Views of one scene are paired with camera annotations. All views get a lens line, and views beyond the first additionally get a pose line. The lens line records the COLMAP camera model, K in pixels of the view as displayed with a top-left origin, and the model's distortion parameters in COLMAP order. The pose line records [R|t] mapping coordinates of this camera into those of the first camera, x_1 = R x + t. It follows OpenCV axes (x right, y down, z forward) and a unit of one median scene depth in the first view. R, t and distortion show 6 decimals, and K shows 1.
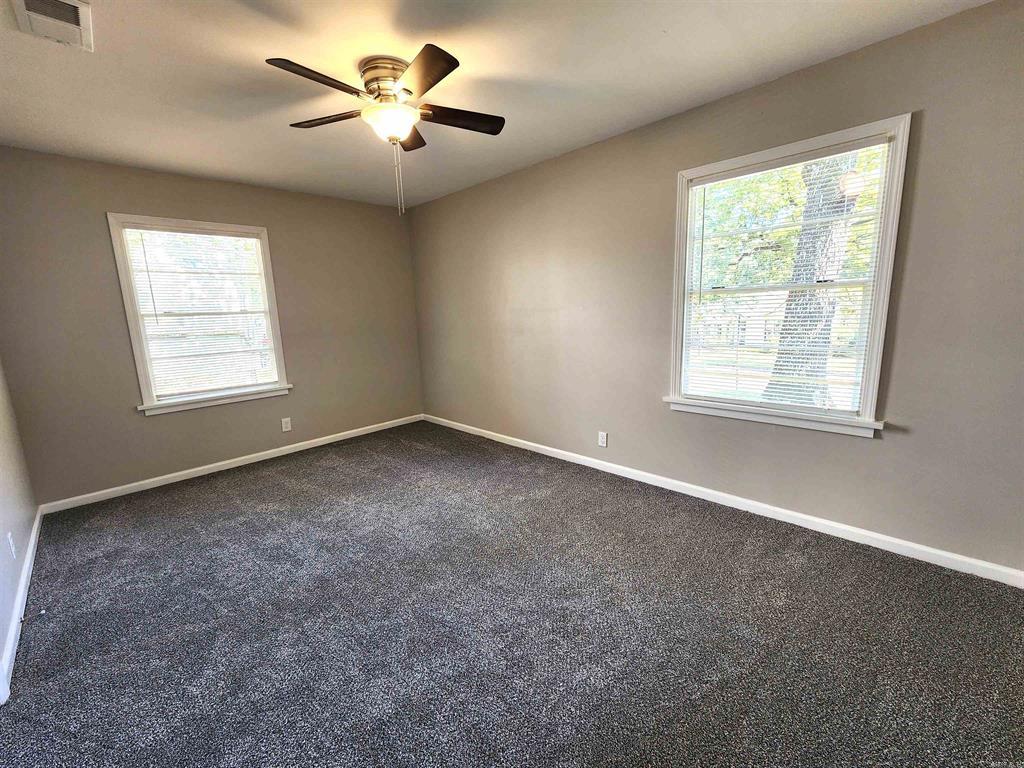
lens RADIAL K [[415.9, 0, 512.0], [0, 415.9, 384.0], [0, 0, 1]] dist [-0.018063, 0.000075]
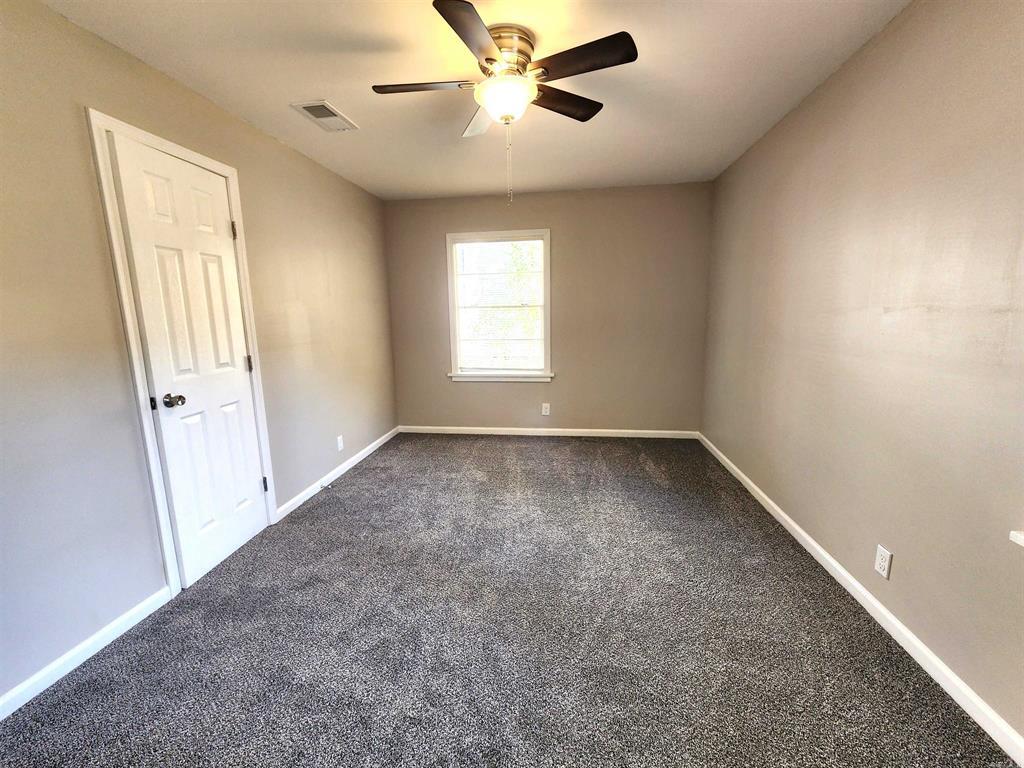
lens RADIAL K [[421.9, 0, 506.6], [0, 421.9, 381.6], [0, 0, 1]] dist [0.001484, 0.000397]
pose [[0.588128, 0.155673, -0.793644, 0.326974], [-0.146656, 0.985560, 0.084638, -0.064592], [0.795360, 0.066615, 0.602466, 0.293964]]
